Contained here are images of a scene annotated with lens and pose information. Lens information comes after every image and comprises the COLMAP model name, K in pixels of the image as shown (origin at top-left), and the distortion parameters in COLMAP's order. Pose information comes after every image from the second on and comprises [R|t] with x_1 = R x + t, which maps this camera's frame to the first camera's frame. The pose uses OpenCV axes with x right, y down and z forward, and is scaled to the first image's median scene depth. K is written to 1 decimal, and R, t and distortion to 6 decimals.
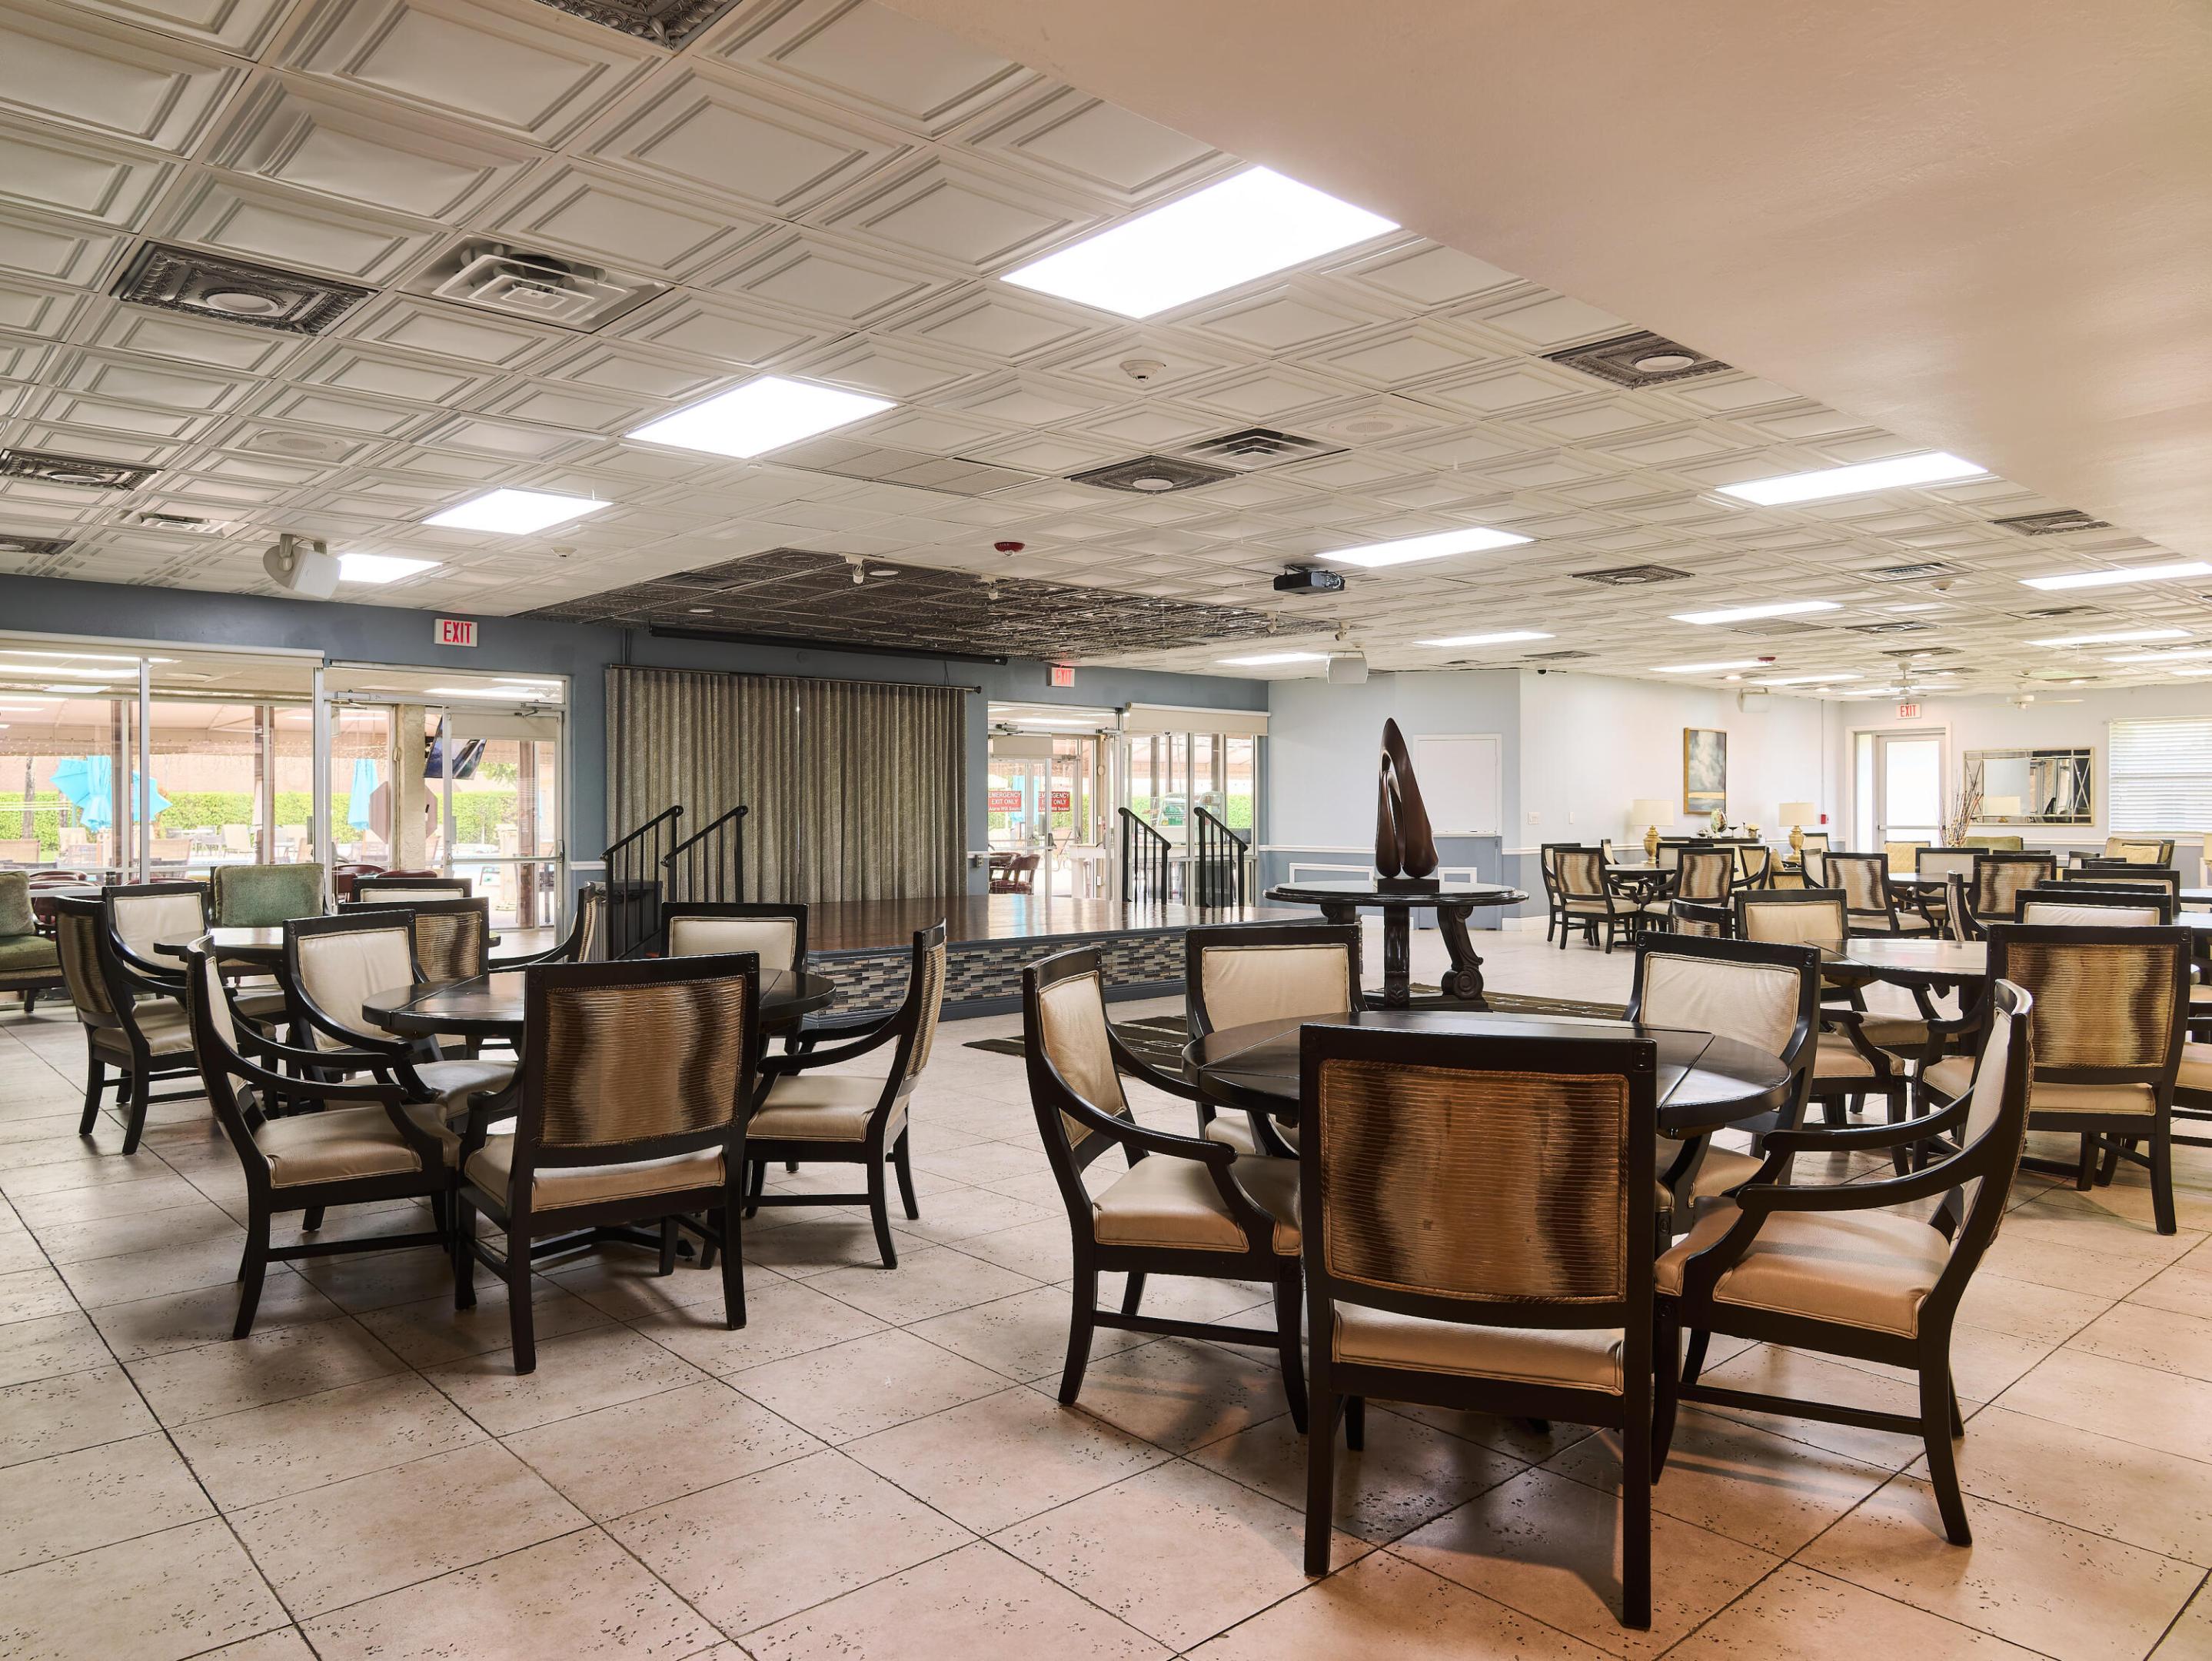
lens RADIAL K [[1490.4, 0, 1106.0], [0, 1490.4, 830.5], [0, 0, 1]] dist [0.024614, 0.000591]
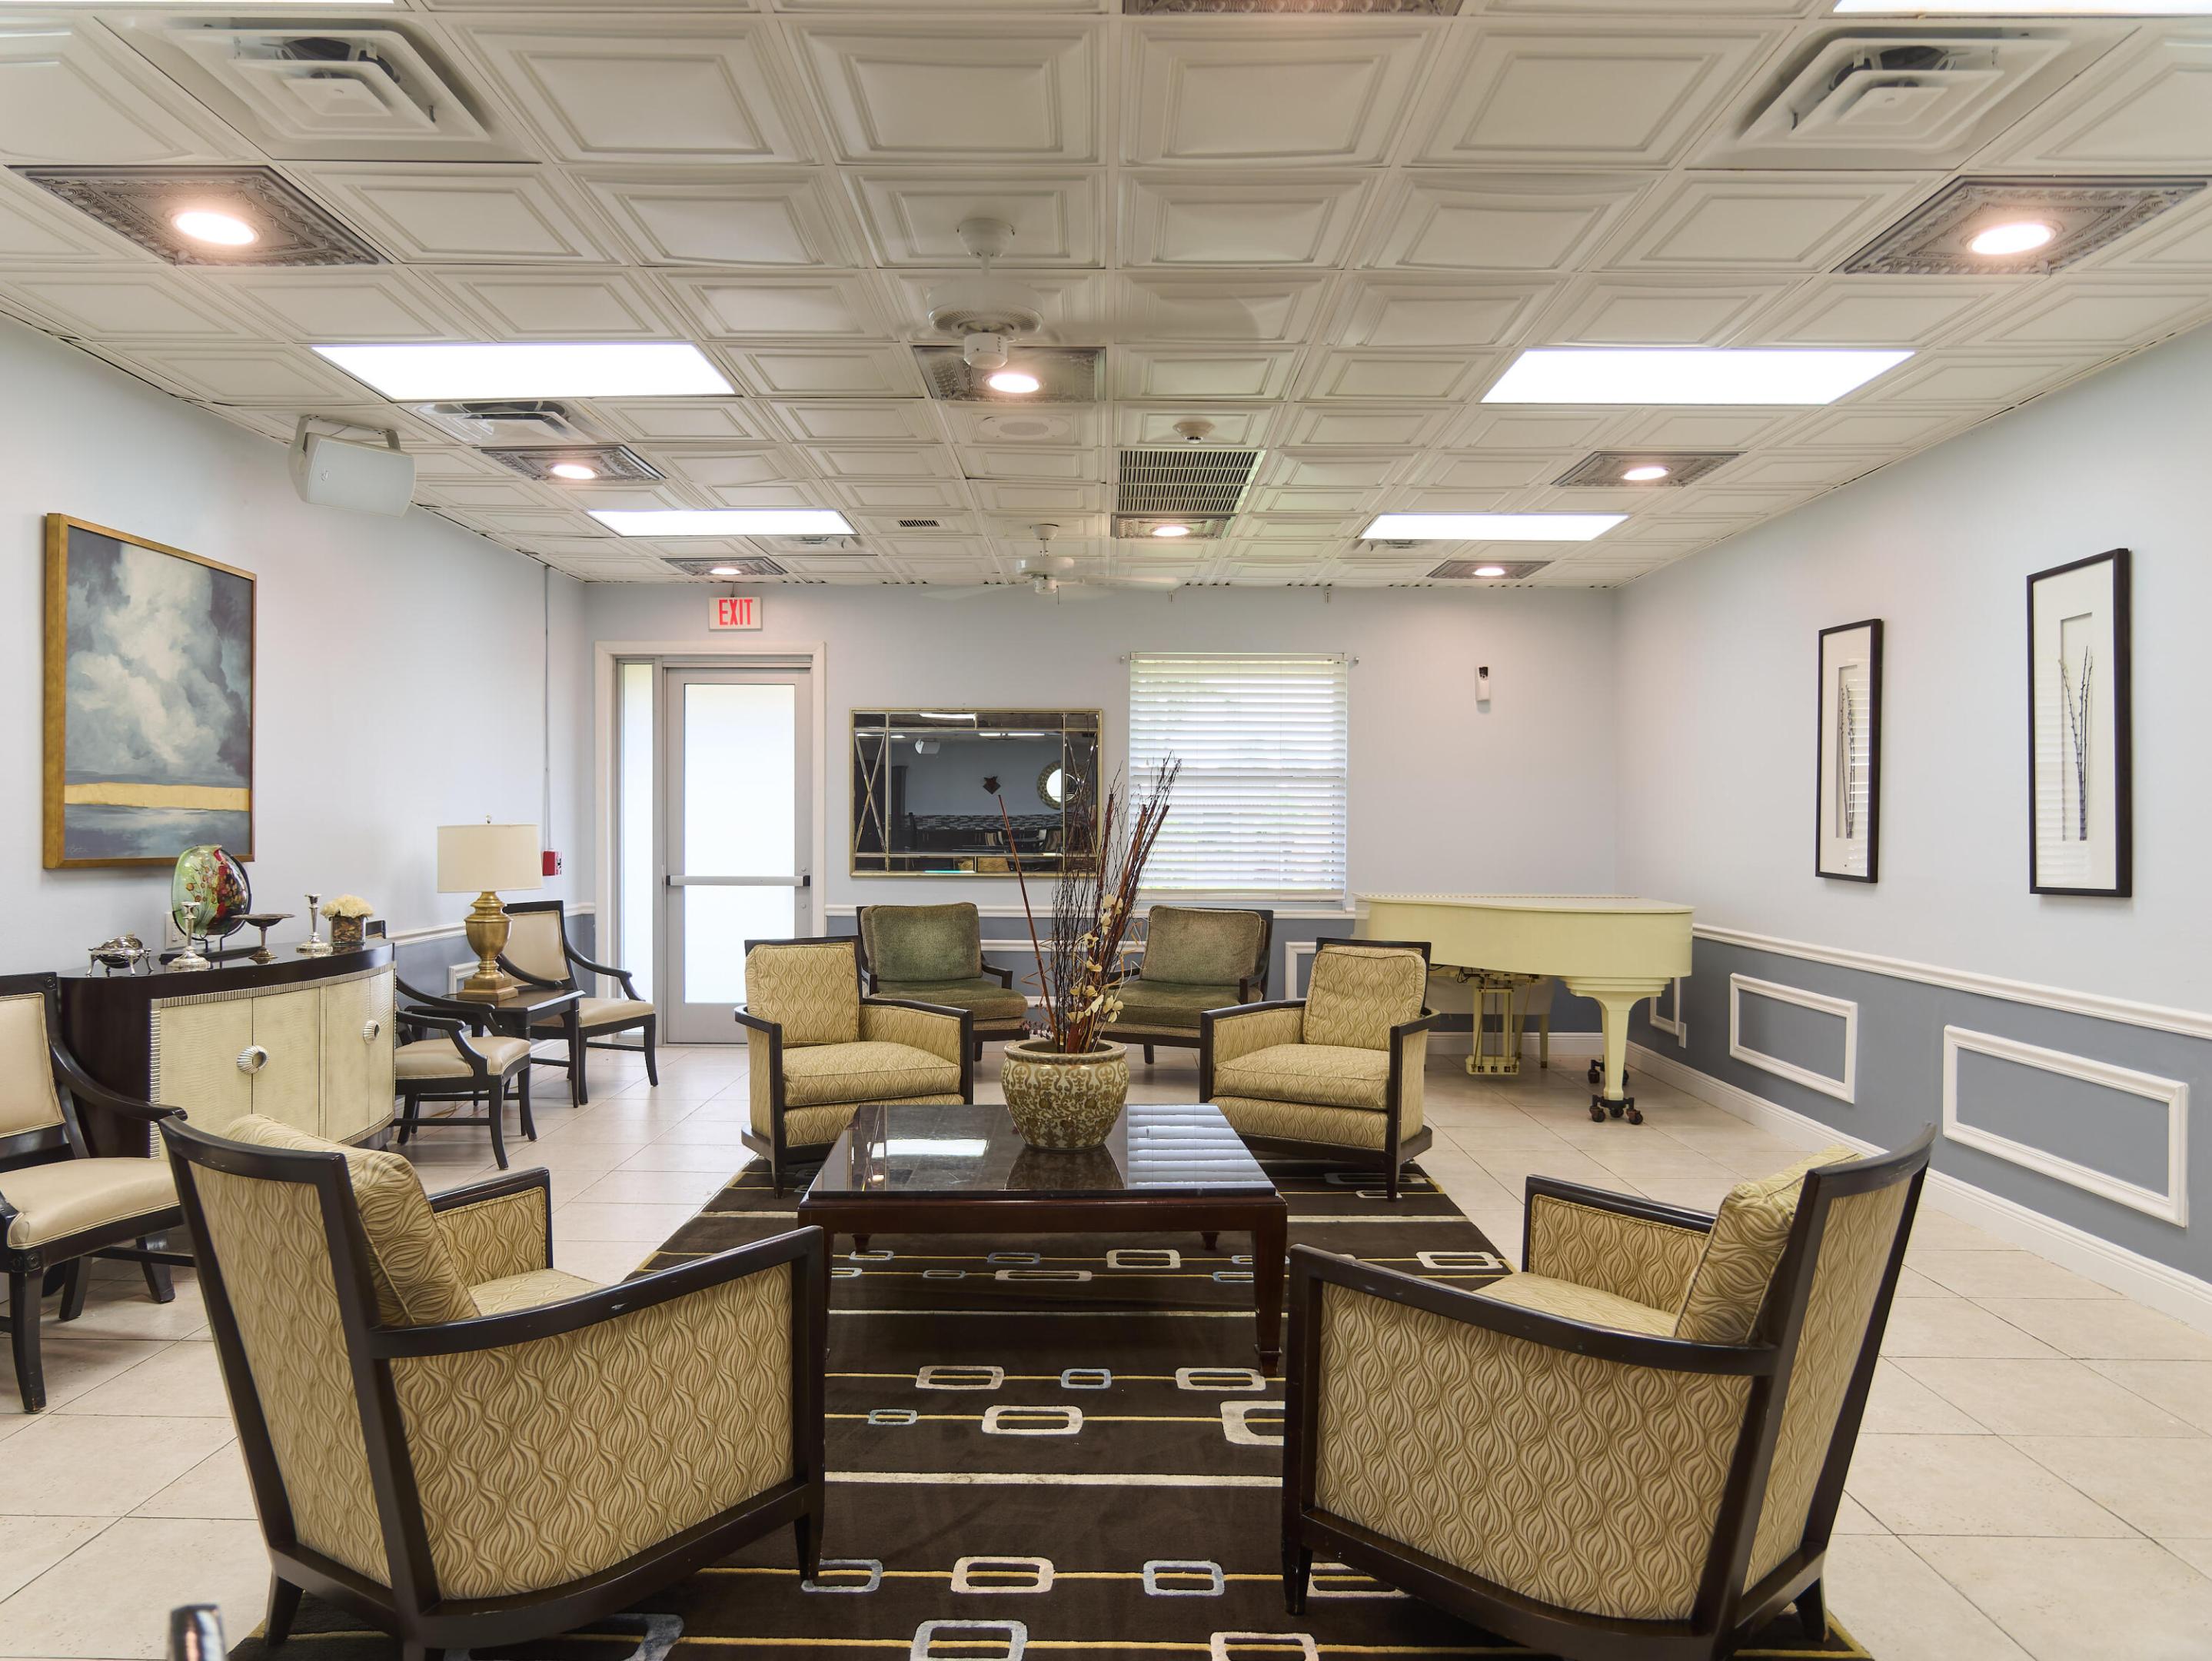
lens RADIAL K [[1490.4, 0, 1106.0], [0, 1490.4, 830.5], [0, 0, 1]] dist [0.024614, 0.000591]
pose [[0.665514, 0.000549, 0.746385, 0.272546], [0.005461, 0.999969, -0.005605, -0.013053], [-0.746366, 0.007806, 0.665490, 0.607461]]
